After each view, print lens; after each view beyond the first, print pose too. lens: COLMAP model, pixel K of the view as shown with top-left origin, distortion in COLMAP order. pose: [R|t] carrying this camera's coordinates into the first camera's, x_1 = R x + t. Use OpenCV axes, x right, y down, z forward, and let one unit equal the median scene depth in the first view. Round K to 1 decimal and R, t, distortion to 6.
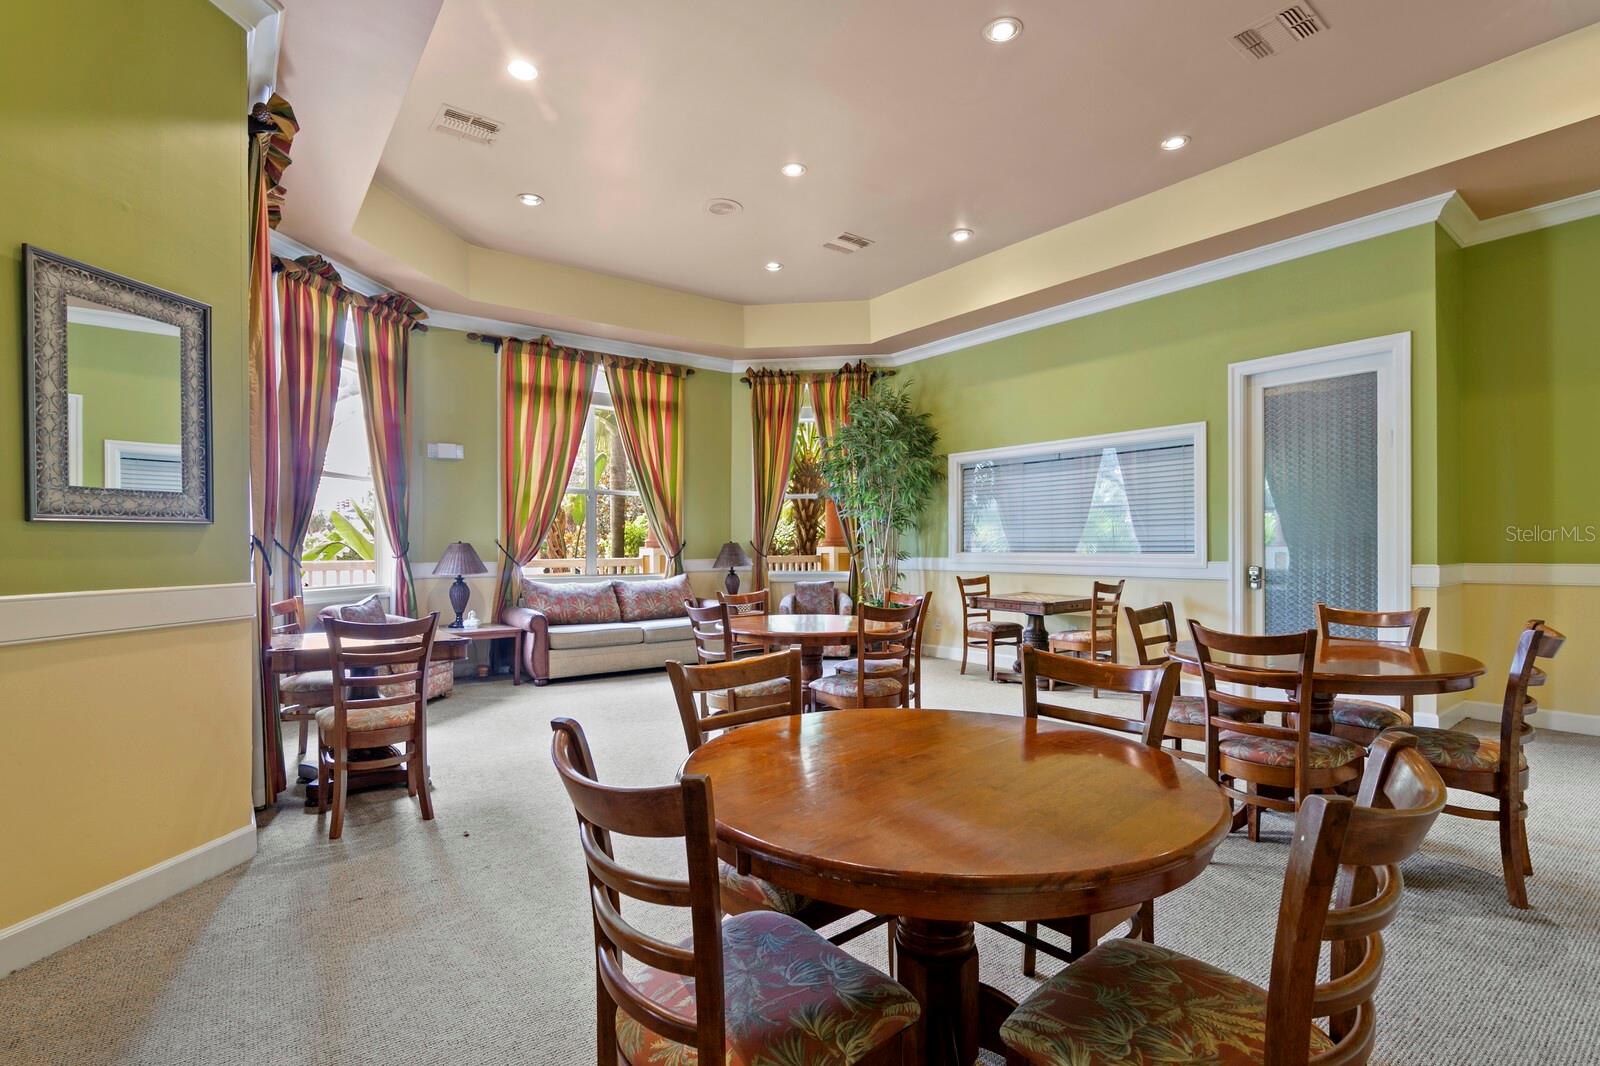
lens RADIAL K [[753.0, 0, 792.8], [0, 753.0, 545.2], [0, 0, 1]] dist [-0.000078, -0.000287]
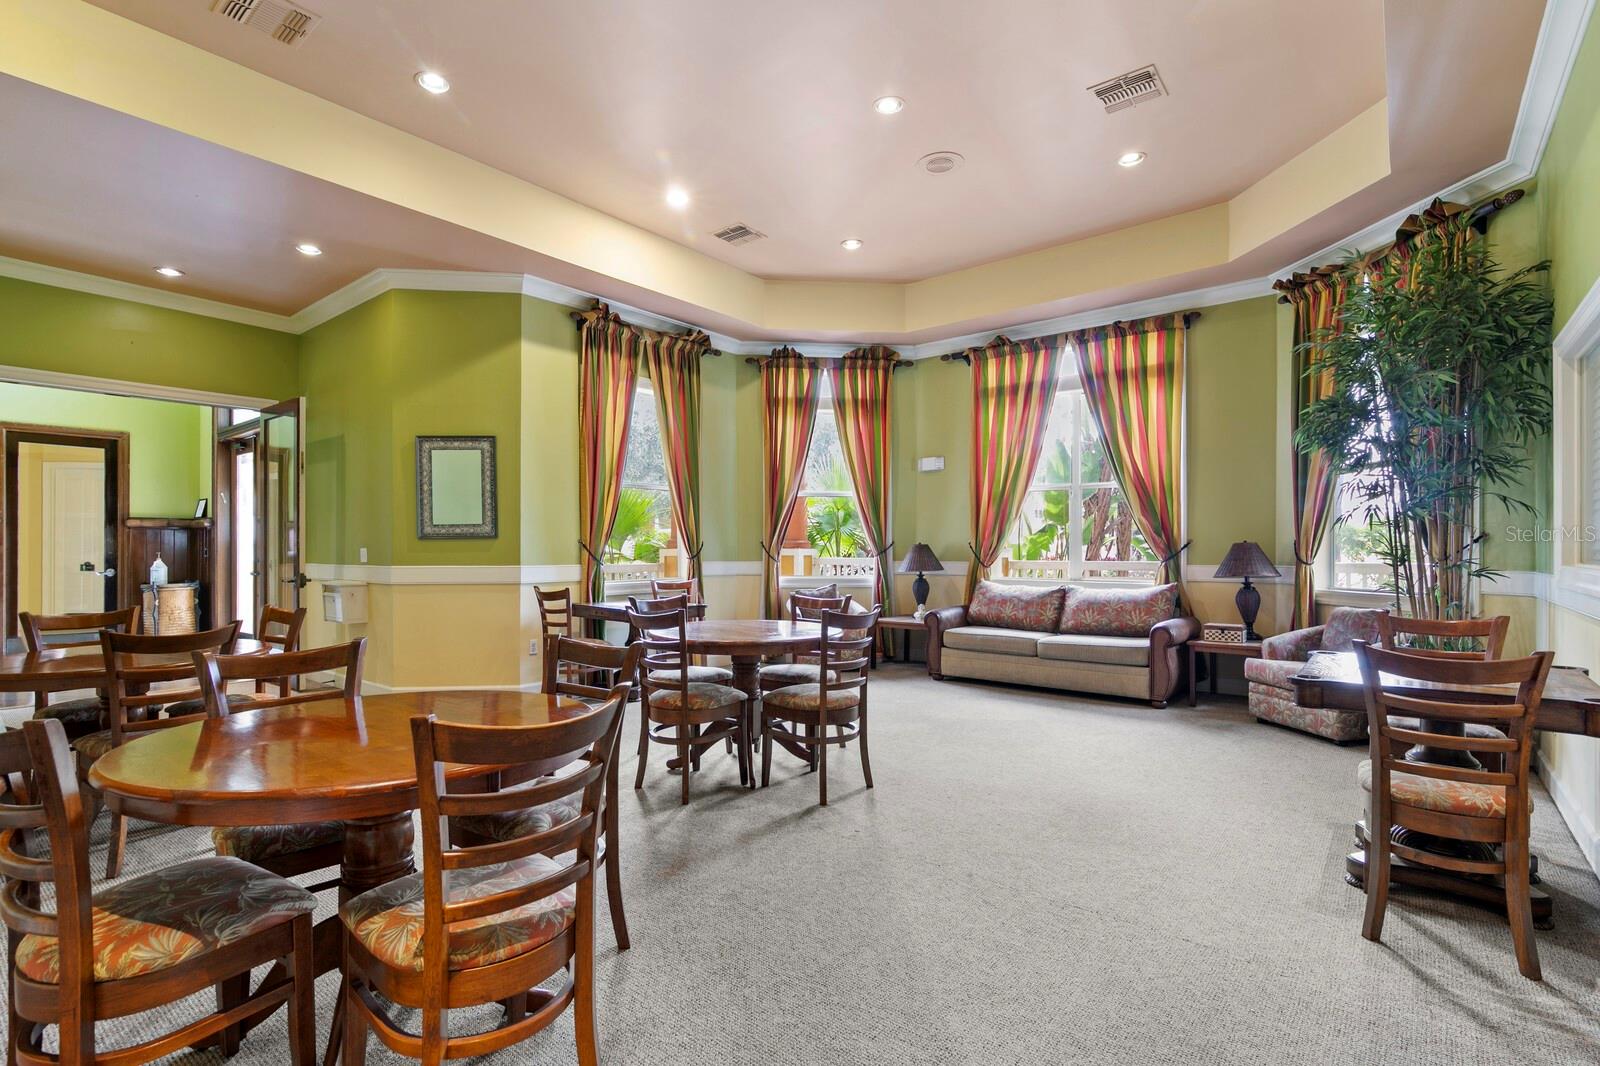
lens RADIAL K [[753.0, 0, 792.8], [0, 753.0, 545.2], [0, 0, 1]] dist [-0.000078, -0.000287]
pose [[0.248165, -0.002655, -0.968714, 0.566042], [0.003293, 0.999993, -0.001897, -0.000322], [0.968712, -0.002719, 0.248172, 0.484878]]
